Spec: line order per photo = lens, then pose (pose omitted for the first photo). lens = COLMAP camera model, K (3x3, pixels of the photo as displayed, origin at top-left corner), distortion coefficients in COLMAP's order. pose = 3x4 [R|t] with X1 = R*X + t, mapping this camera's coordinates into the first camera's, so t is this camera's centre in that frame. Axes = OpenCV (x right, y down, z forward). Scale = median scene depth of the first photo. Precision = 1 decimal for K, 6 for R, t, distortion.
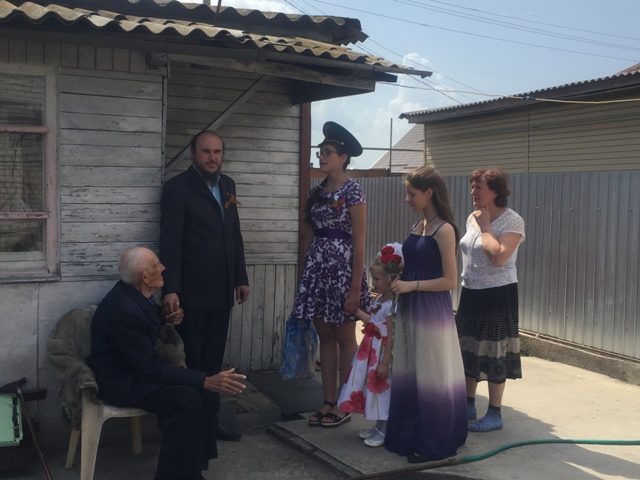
lens RADIAL K [[748.6, 0, 320.0], [0, 748.6, 240.0], [0, 0, 1]] dist [0.011548, 0.041410]
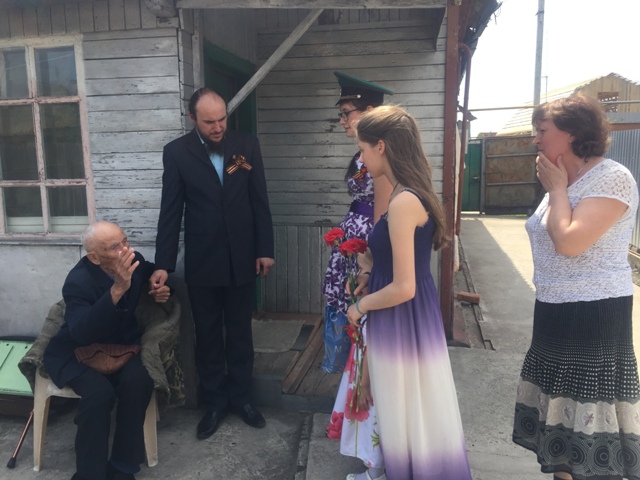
lens RADIAL K [[545.2, 0, 320.0], [0, 545.2, 240.0], [0, 0, 1]] dist [0.012244, -0.005495]
pose [[0.824063, 0.057733, -0.563549, 0.333584], [-0.004046, 0.995368, 0.096055, -0.026546], [0.566484, -0.076876, 0.820479, 0.543036]]
